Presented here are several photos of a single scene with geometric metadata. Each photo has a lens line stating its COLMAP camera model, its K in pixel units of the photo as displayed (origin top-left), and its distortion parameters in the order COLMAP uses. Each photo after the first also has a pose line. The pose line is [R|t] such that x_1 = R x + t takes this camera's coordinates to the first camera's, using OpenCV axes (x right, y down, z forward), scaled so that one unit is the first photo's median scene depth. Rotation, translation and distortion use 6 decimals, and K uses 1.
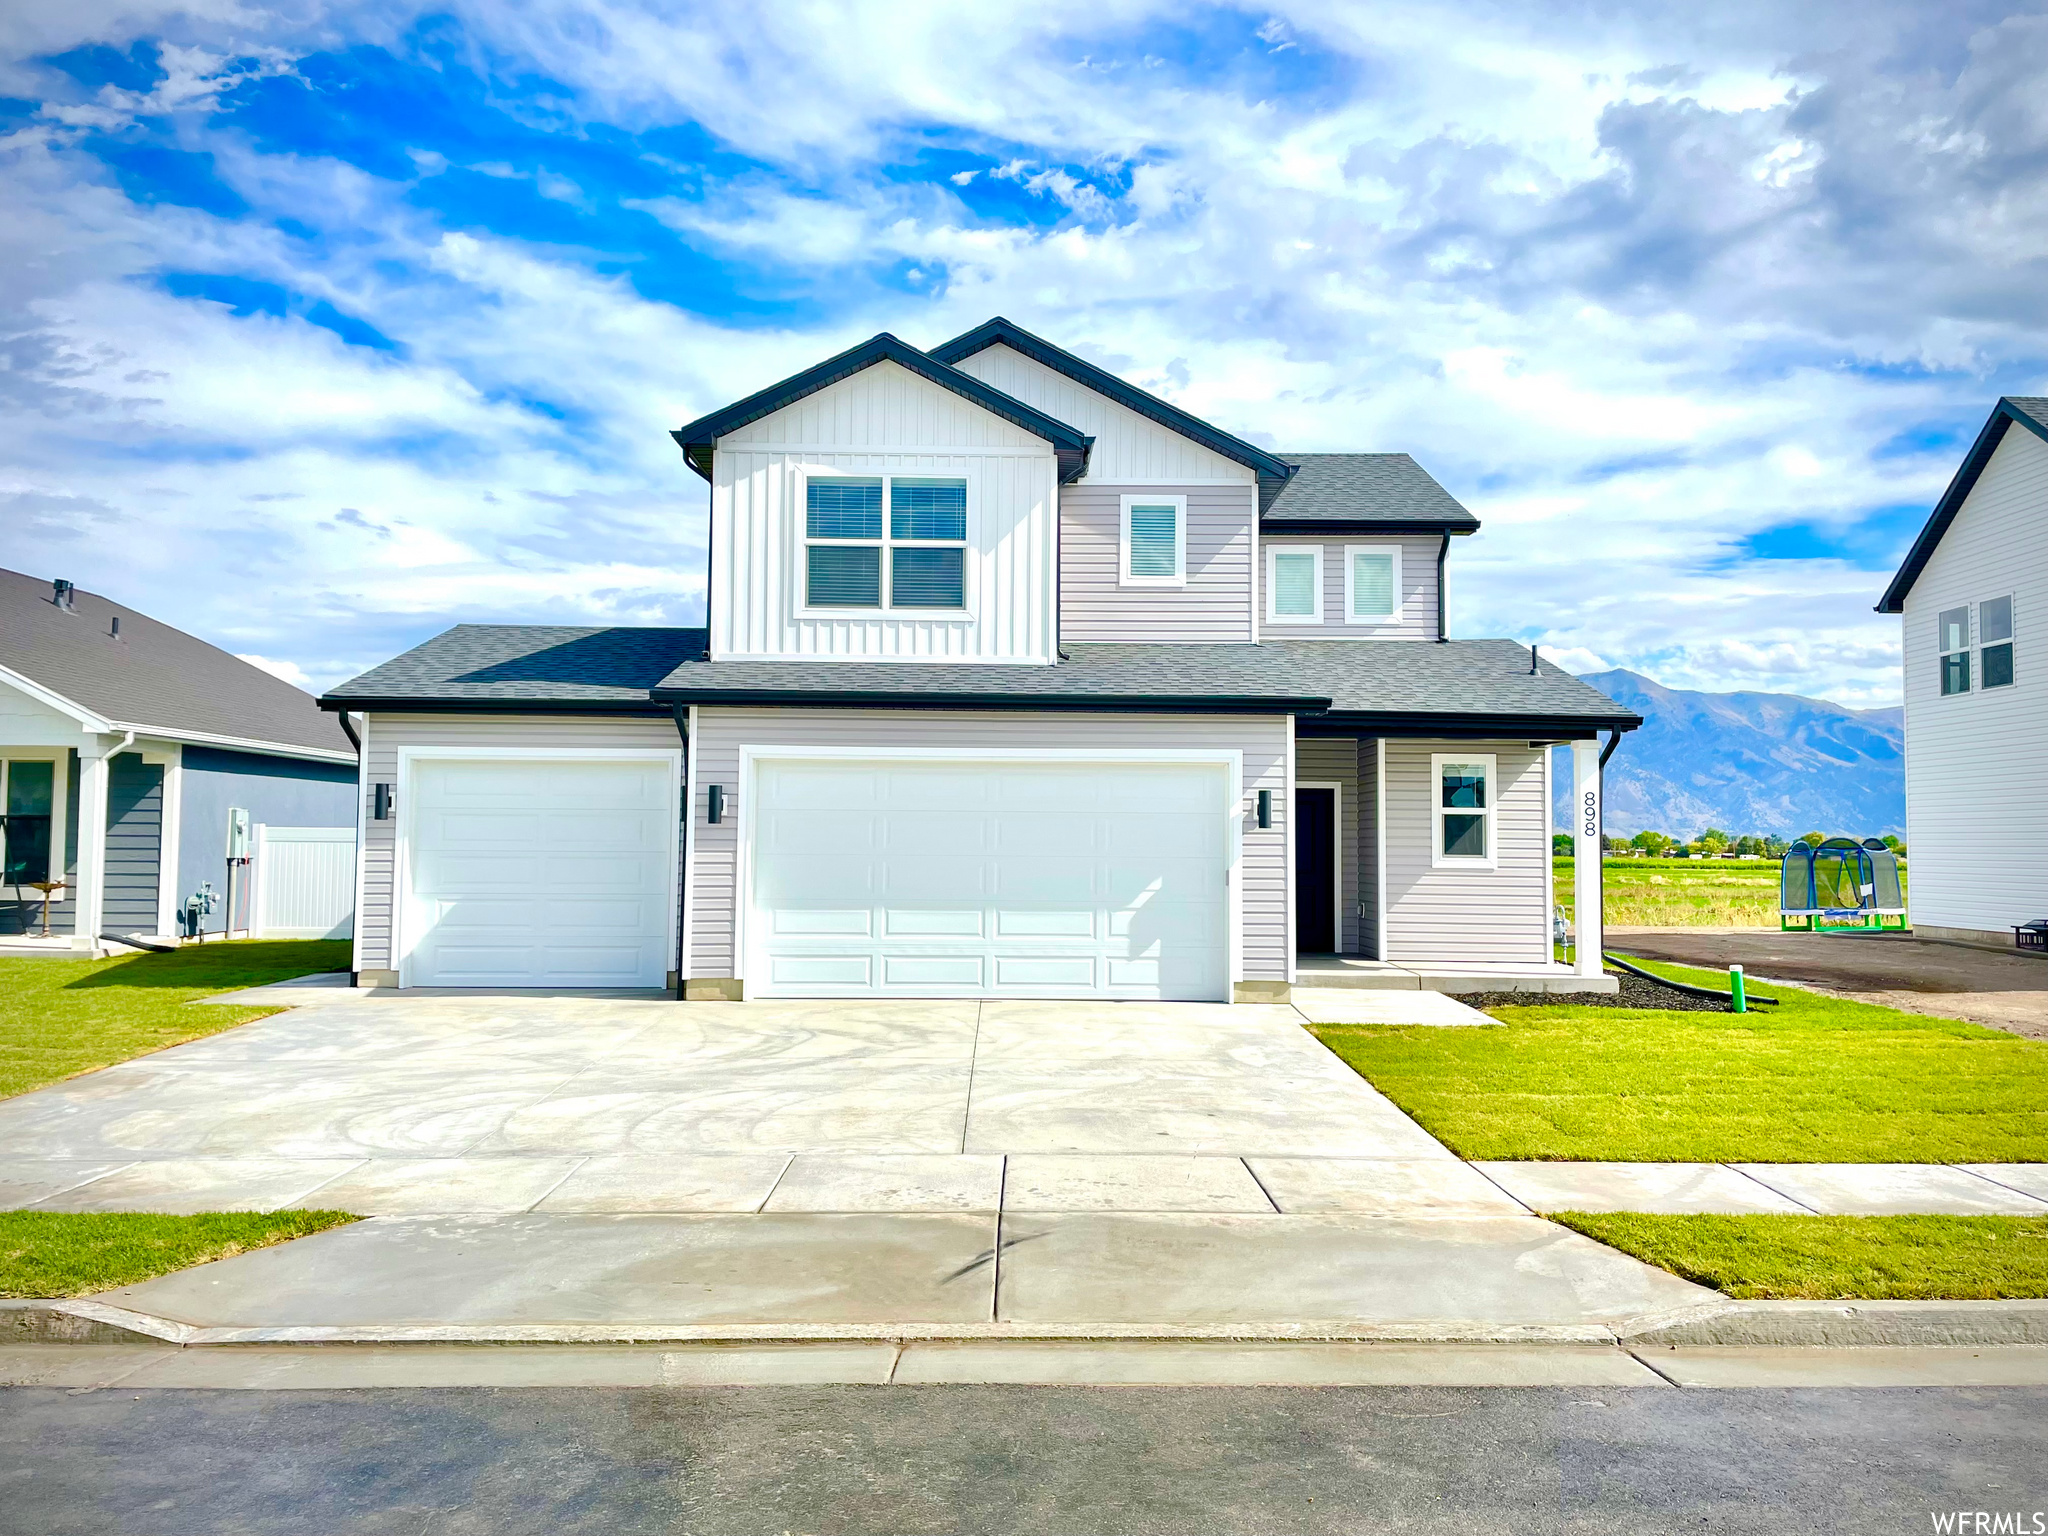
lens RADIAL K [[1531.2, 0, 1034.9], [0, 1531.2, 763.5], [0, 0, 1]] dist [0.096020, -0.123910]
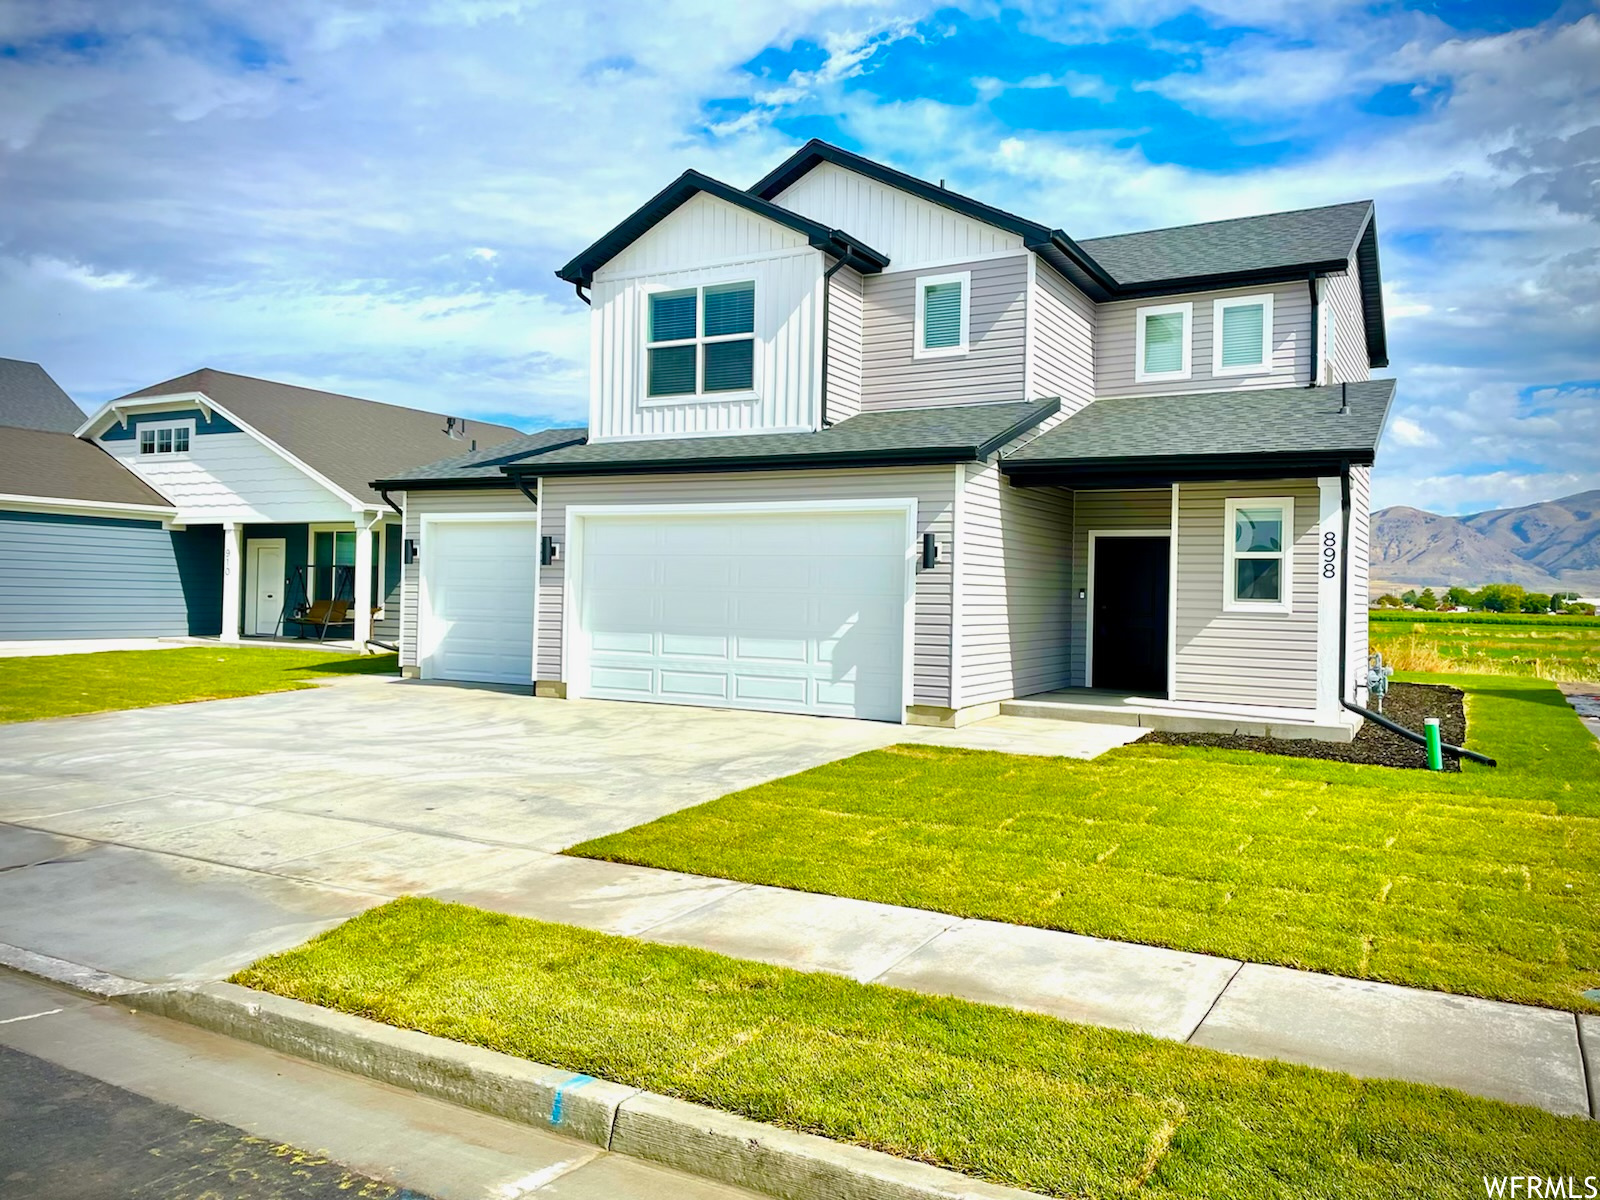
lens RADIAL K [[1214.0, 0, 796.0], [0, 1214.0, 596.6], [0, 0, 1]] dist [0.085427, -0.112709]
pose [[0.862652, 0.010112, -0.505696, 0.471113], [0.012647, 0.999056, 0.041552, 0.023046], [0.505639, -0.042241, 0.861710, 0.182287]]
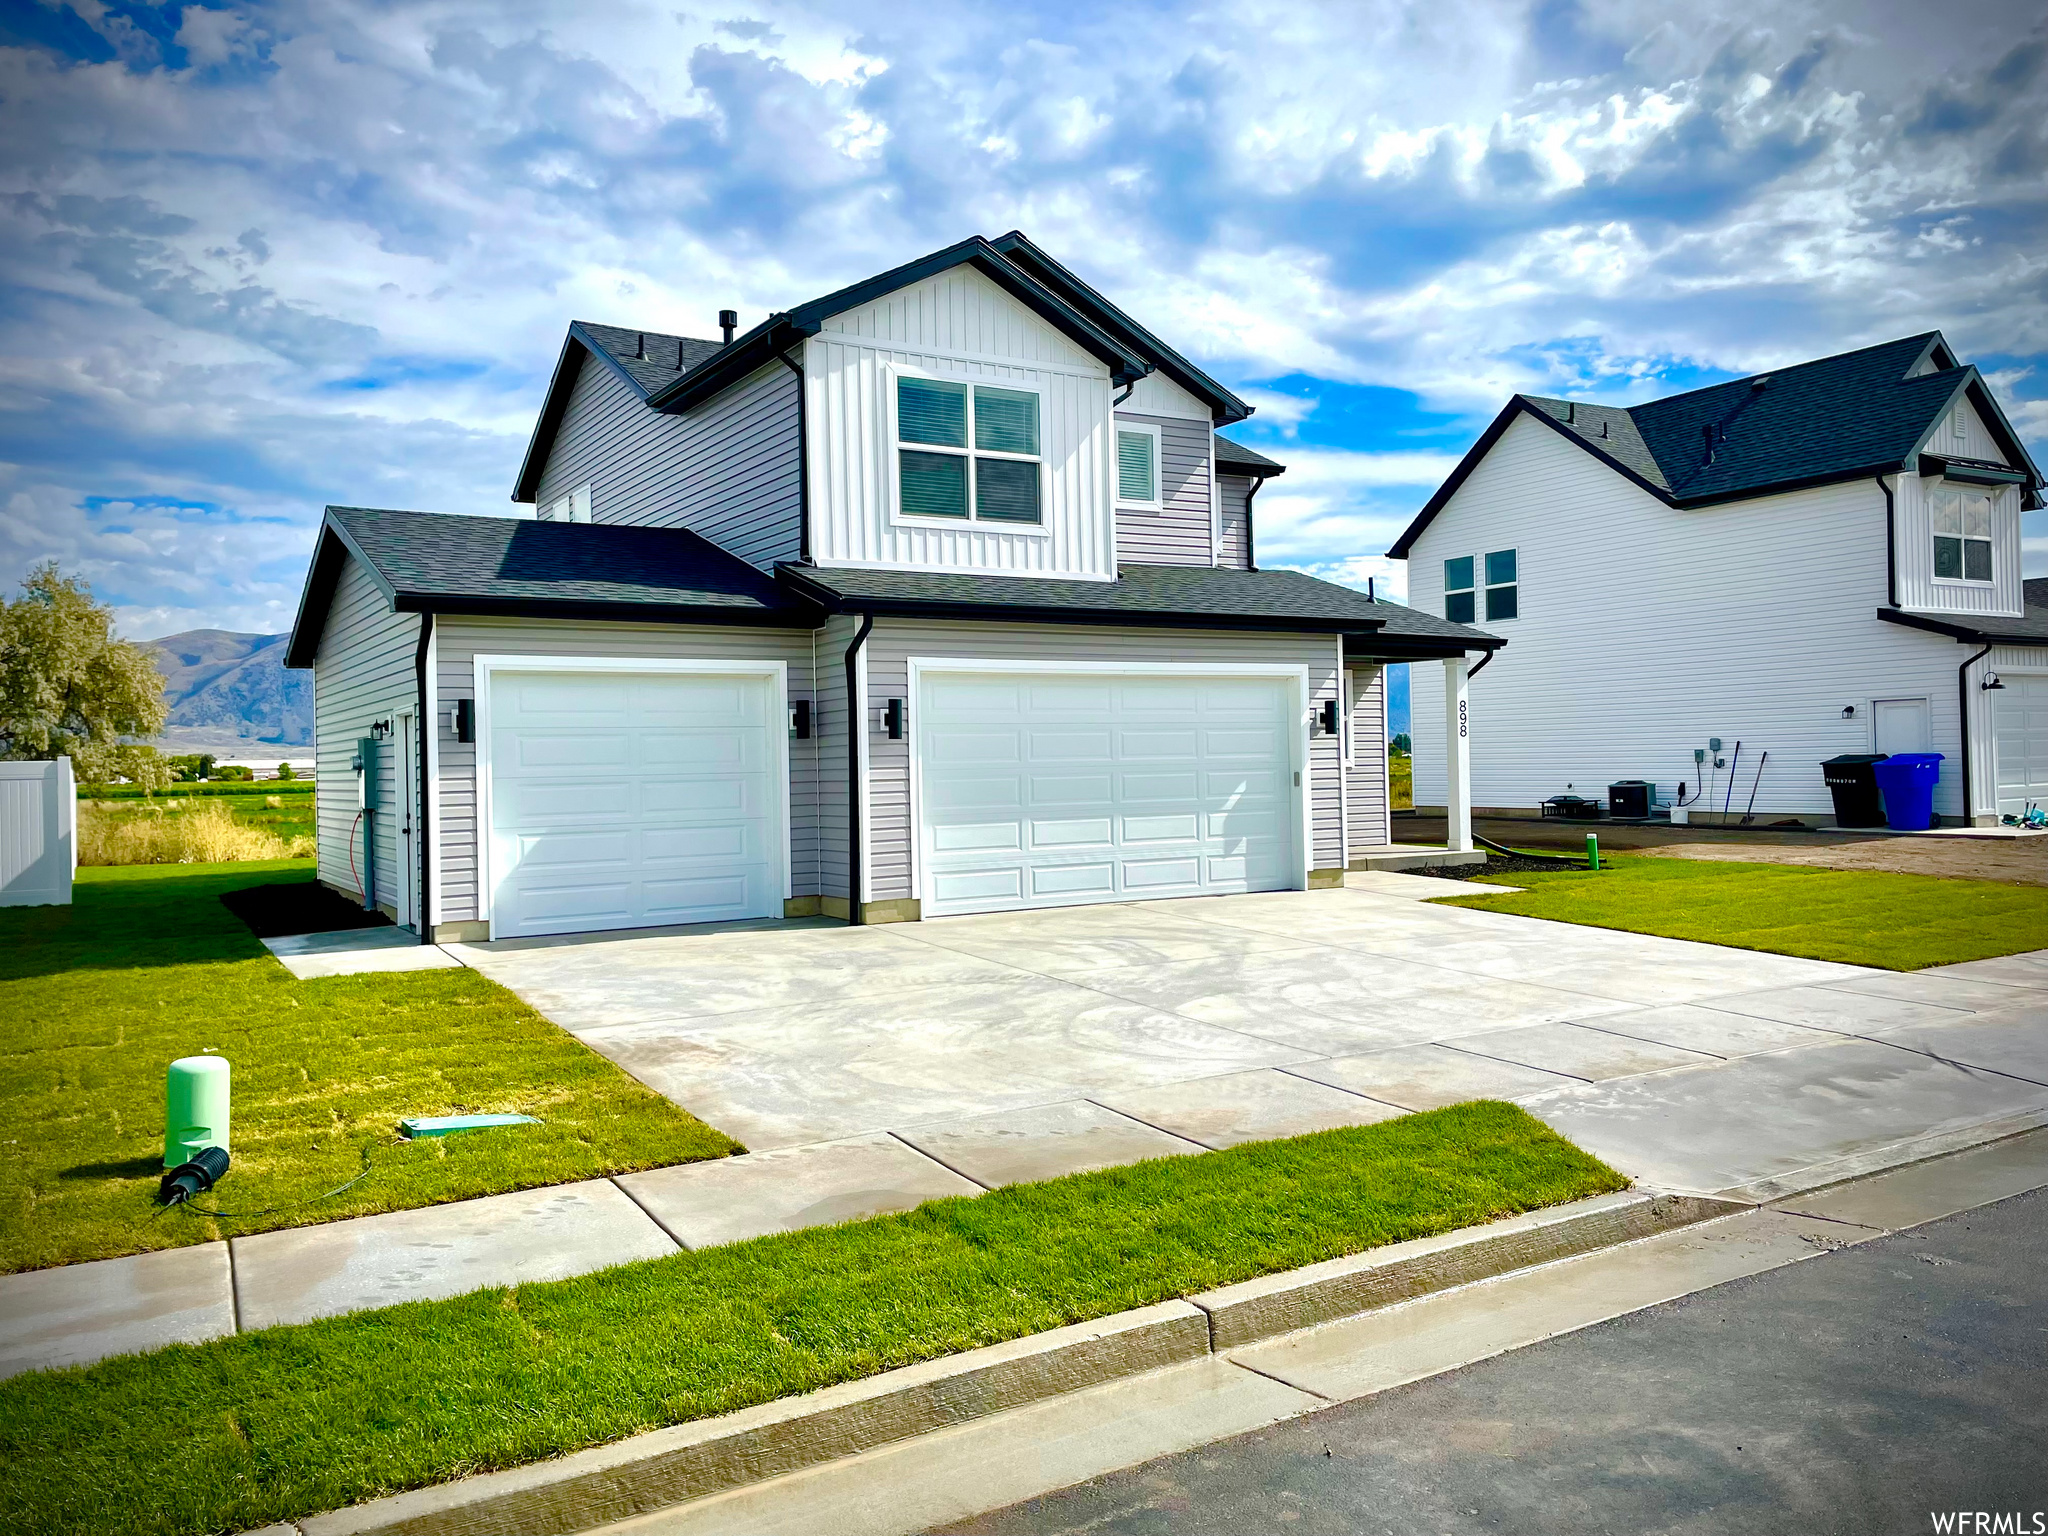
lens RADIAL K [[1553.9, 0, 1018.9], [0, 1553.9, 763.6], [0, 0, 1]] dist [0.085427, -0.112709]
pose [[0.861427, -0.027500, 0.507137, -0.583612], [0.001656, 0.998680, 0.051342, 0.004312], [-0.507879, -0.043387, 0.860335, 0.116613]]
